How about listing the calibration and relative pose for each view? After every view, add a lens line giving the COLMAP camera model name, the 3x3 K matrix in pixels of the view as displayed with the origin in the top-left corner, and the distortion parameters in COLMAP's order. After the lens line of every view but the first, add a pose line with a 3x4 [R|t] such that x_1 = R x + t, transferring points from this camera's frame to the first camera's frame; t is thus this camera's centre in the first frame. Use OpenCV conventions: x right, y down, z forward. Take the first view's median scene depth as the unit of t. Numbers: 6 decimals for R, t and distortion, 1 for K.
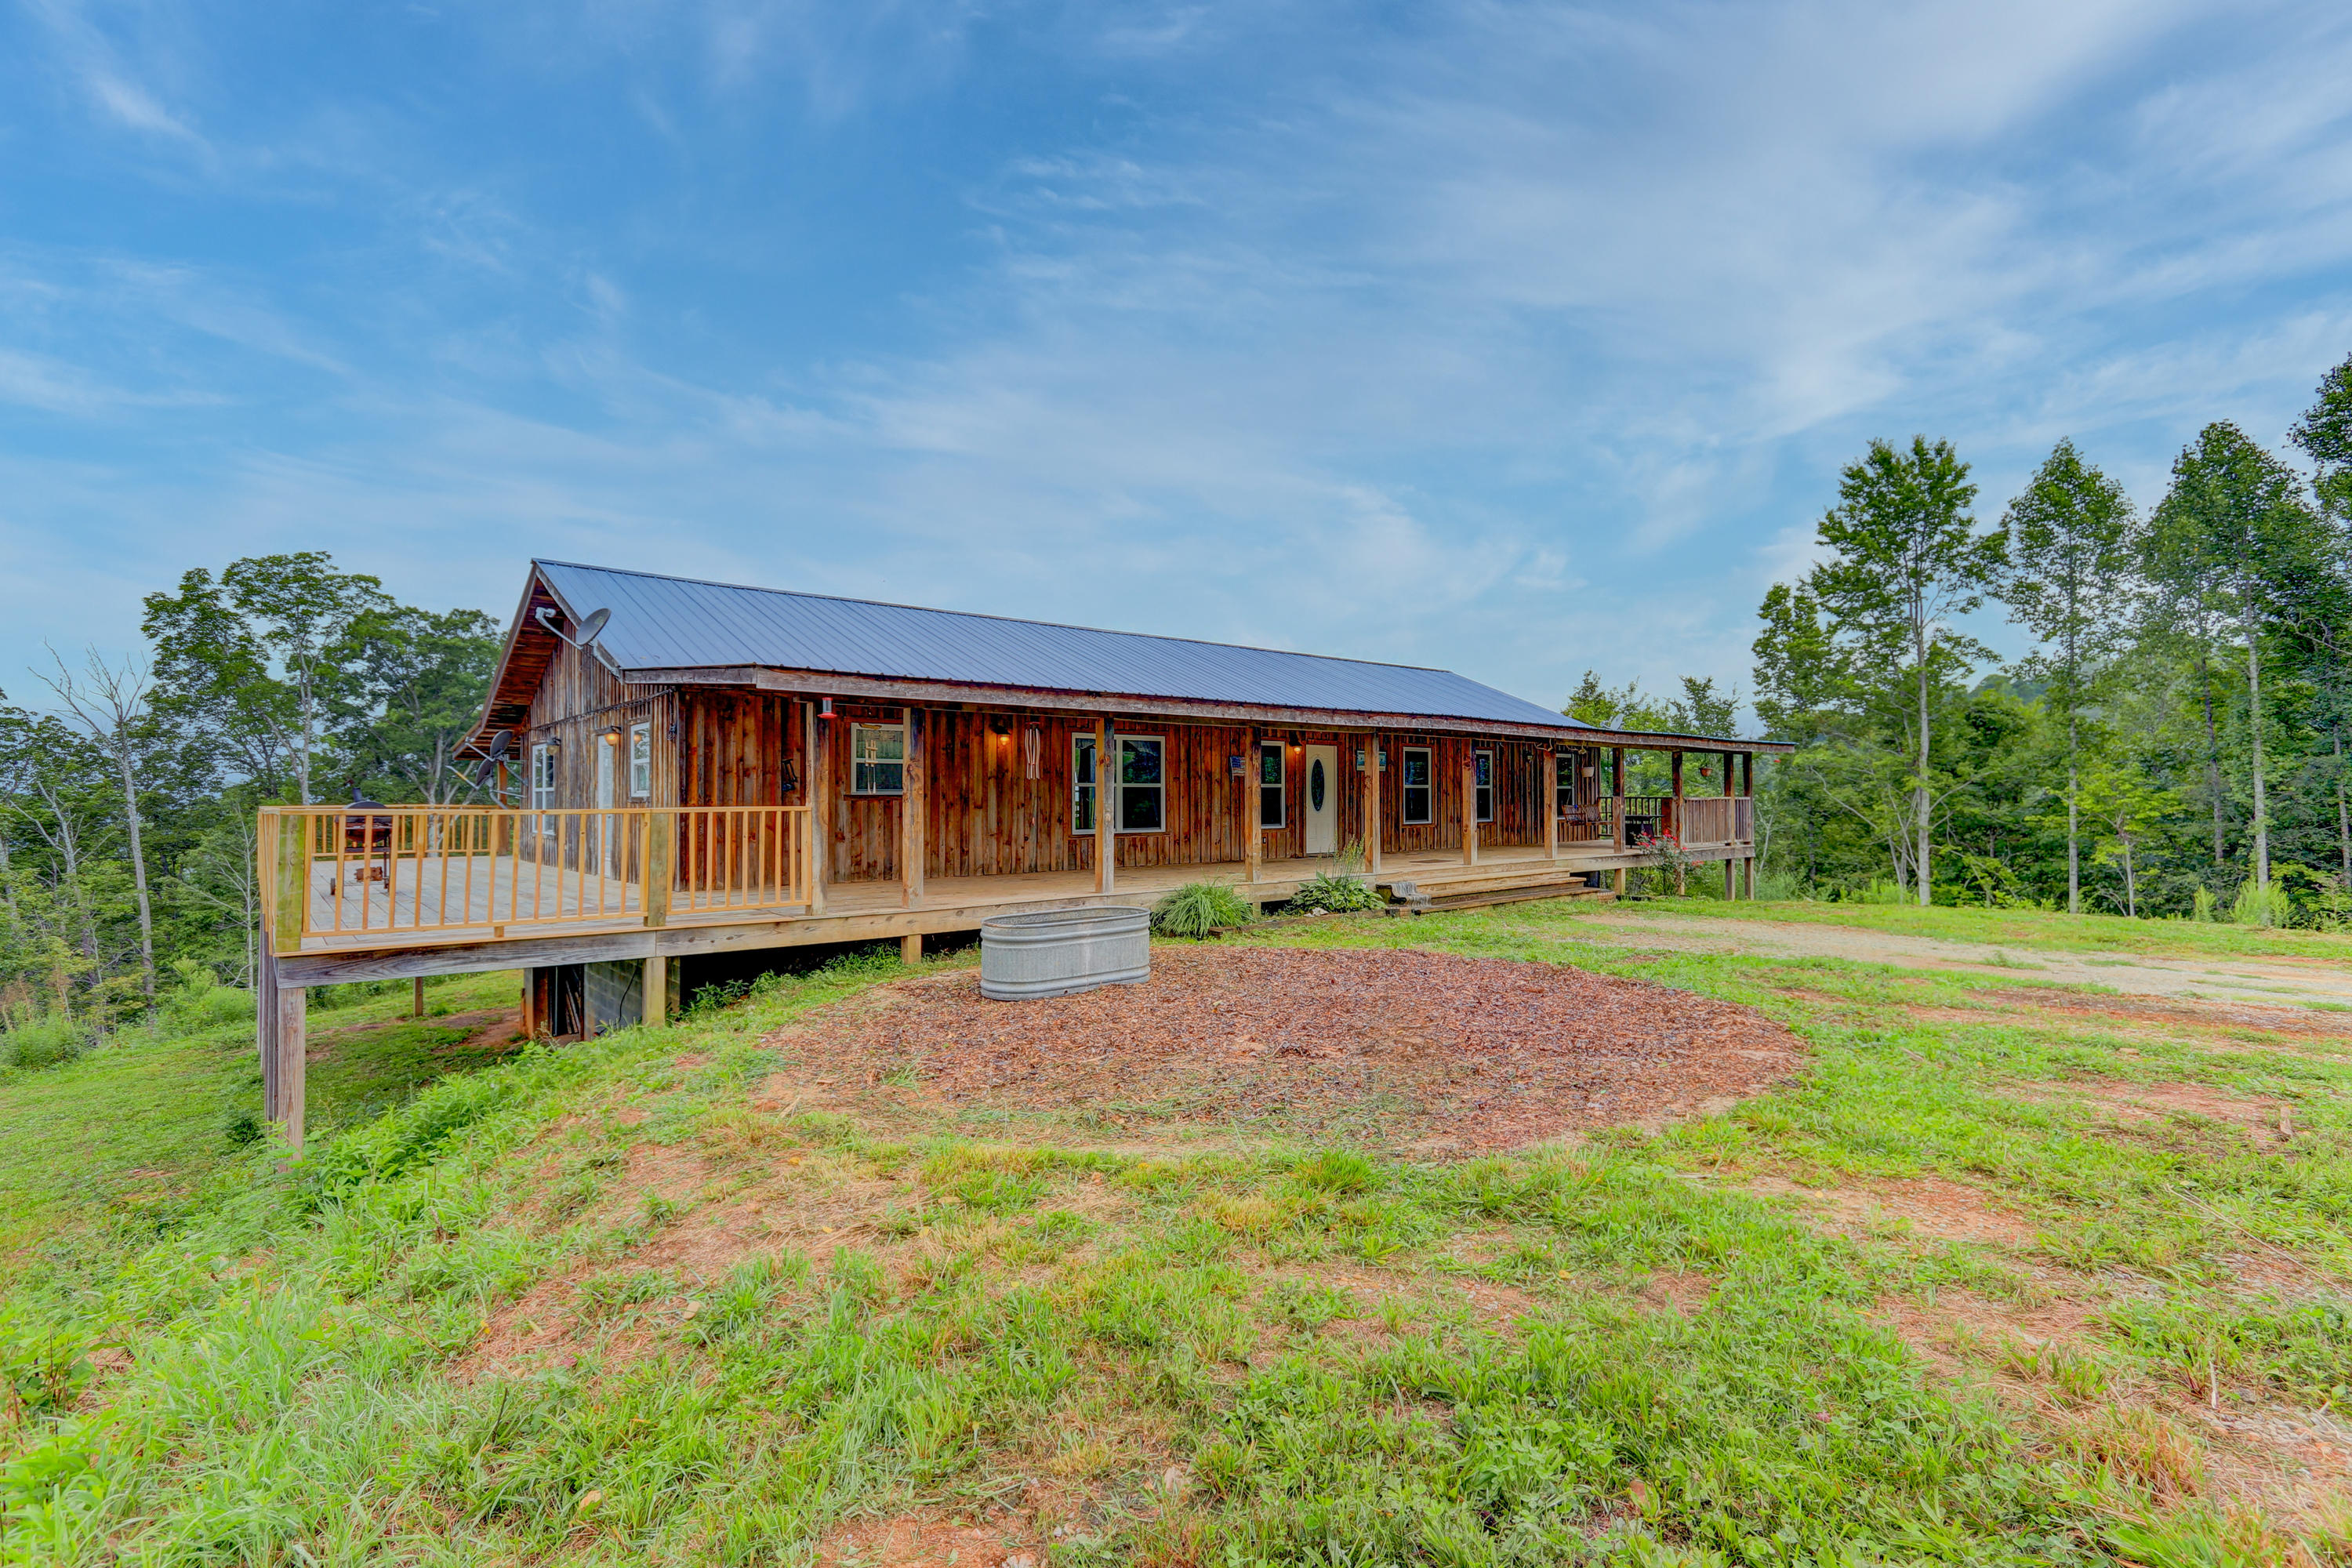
lens RADIAL K [[1092.8, 0, 1167.1], [0, 1092.8, 780.5], [0, 0, 1]] dist [0.007489, -0.000755]
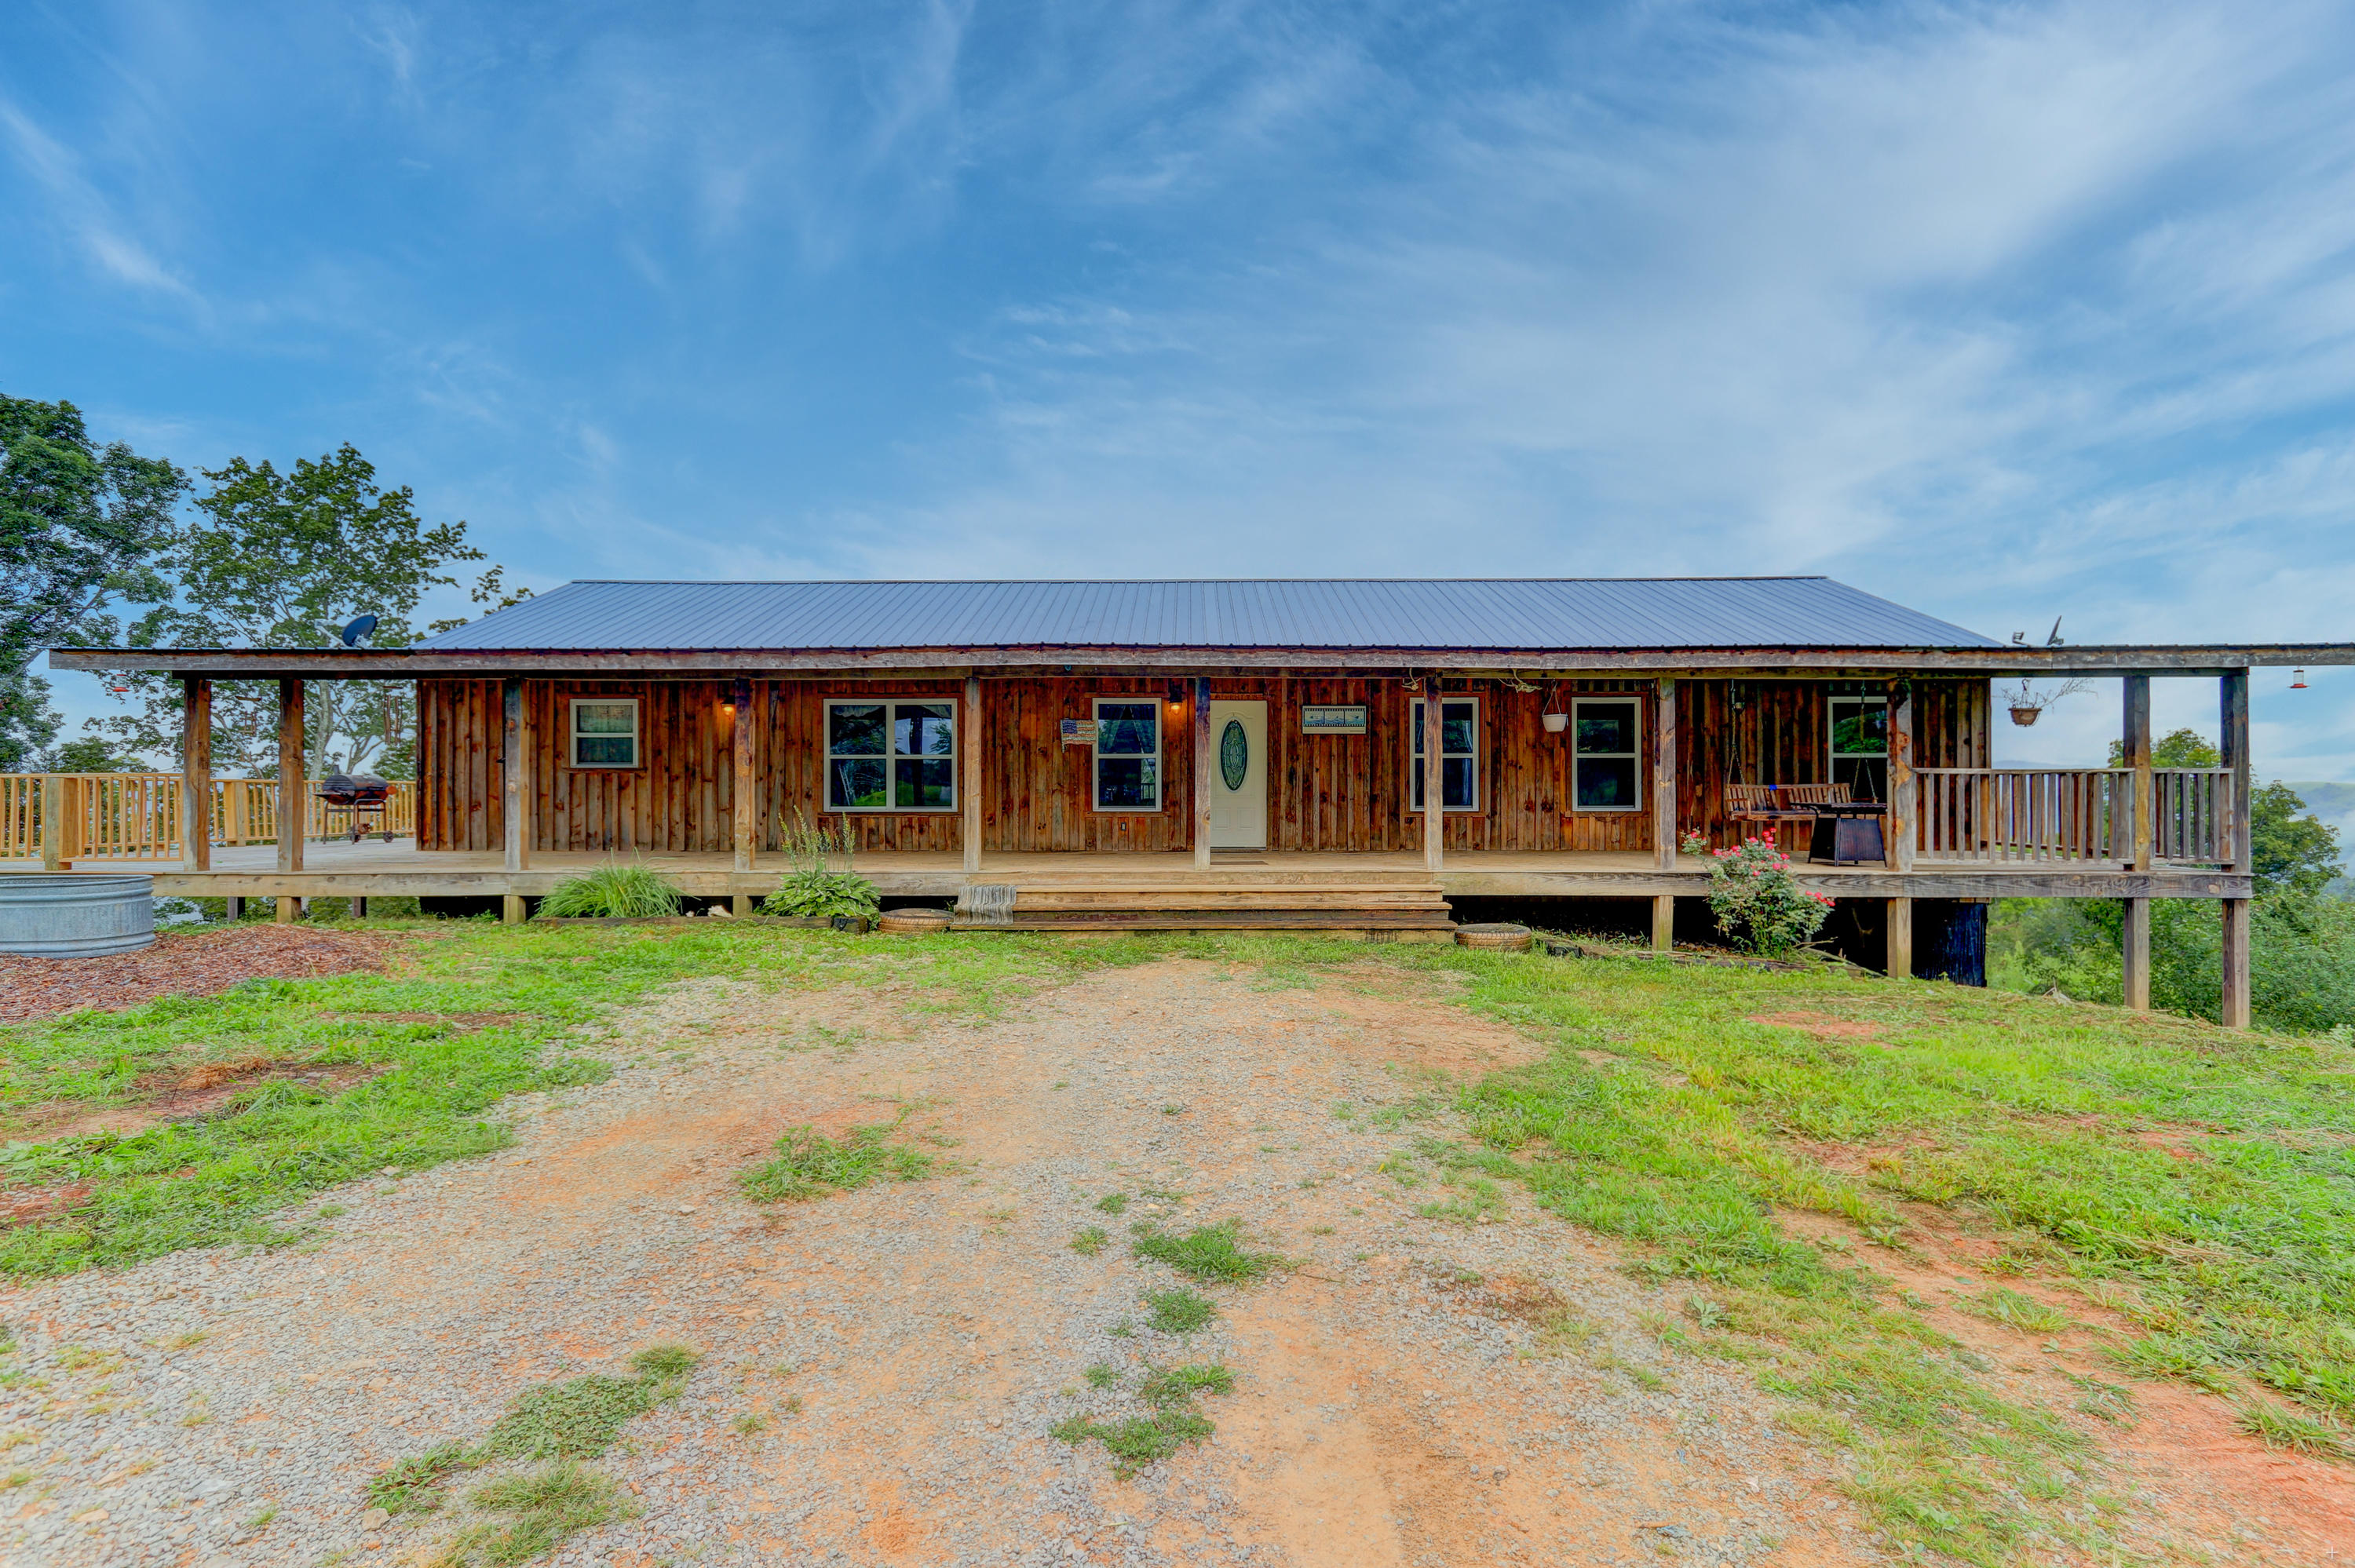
lens RADIAL K [[1094.0, 0, 1216.0], [0, 1094.0, 779.7], [0, 0, 1]] dist [0.007489, -0.000755]
pose [[0.746784, 0.000129, -0.665067, 0.611911], [0.008980, 0.999907, 0.010277, 0.013404], [0.665006, -0.013648, 0.746713, 0.439906]]
